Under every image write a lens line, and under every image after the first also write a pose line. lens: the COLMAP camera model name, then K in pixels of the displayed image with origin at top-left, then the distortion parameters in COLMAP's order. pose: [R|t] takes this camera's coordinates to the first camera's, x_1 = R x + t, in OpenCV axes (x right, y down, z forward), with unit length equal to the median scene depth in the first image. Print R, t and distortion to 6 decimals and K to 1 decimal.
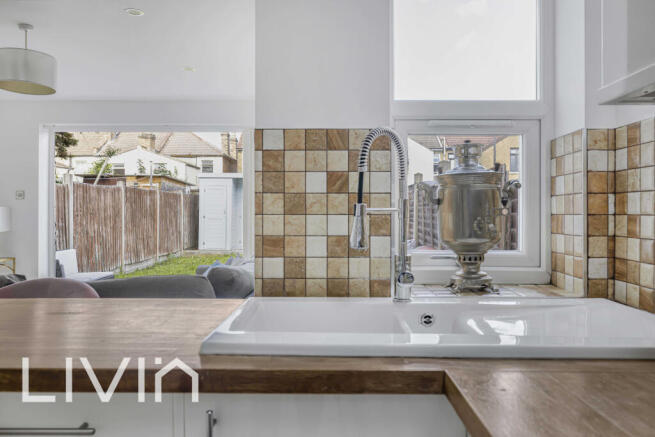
lens RADIAL K [[501.4, 0, 328.0], [0, 501.4, 215.6], [0, 0, 1]] dist [-0.003457, -0.000856]
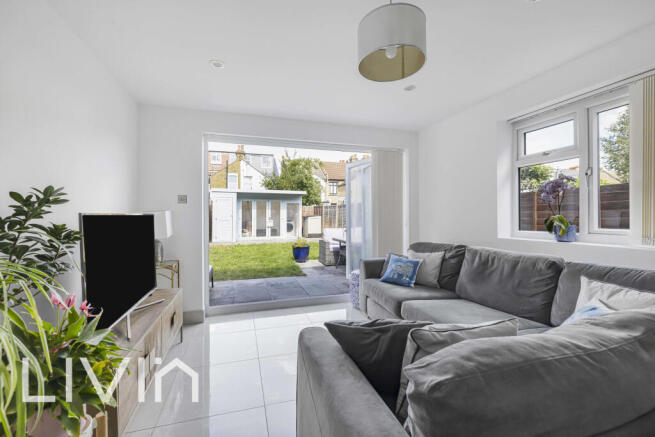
lens RADIAL K [[279.0, 0, 325.2], [0, 279.0, 216.2], [0, 0, 1]] dist [-0.000366, -0.000065]
pose [[0.951699, -0.008351, 0.306919, -1.821741], [0.009737, 0.999948, -0.002984, -0.005179], [-0.306878, 0.005829, 0.951731, 1.293769]]
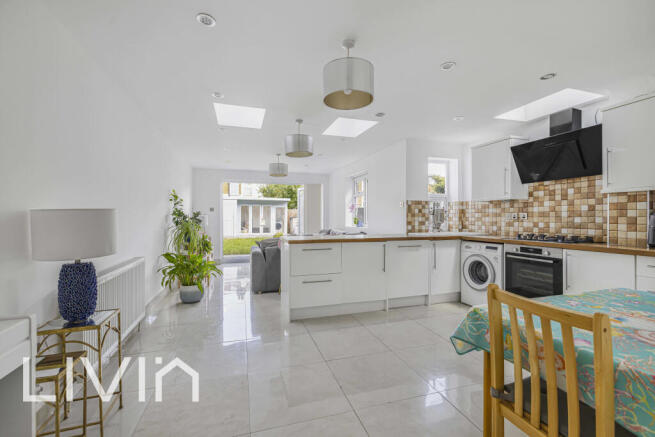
lens RADIAL K [[279.0, 0, 328.1], [0, 279.0, 218.3], [0, 0, 1]] dist [-0.000366, -0.000065]
pose [[0.949983, -0.002573, 0.312292, -1.801434], [0.003023, 0.999995, -0.000957, 0.010793], [-0.312288, 0.001853, 0.949986, -1.464882]]
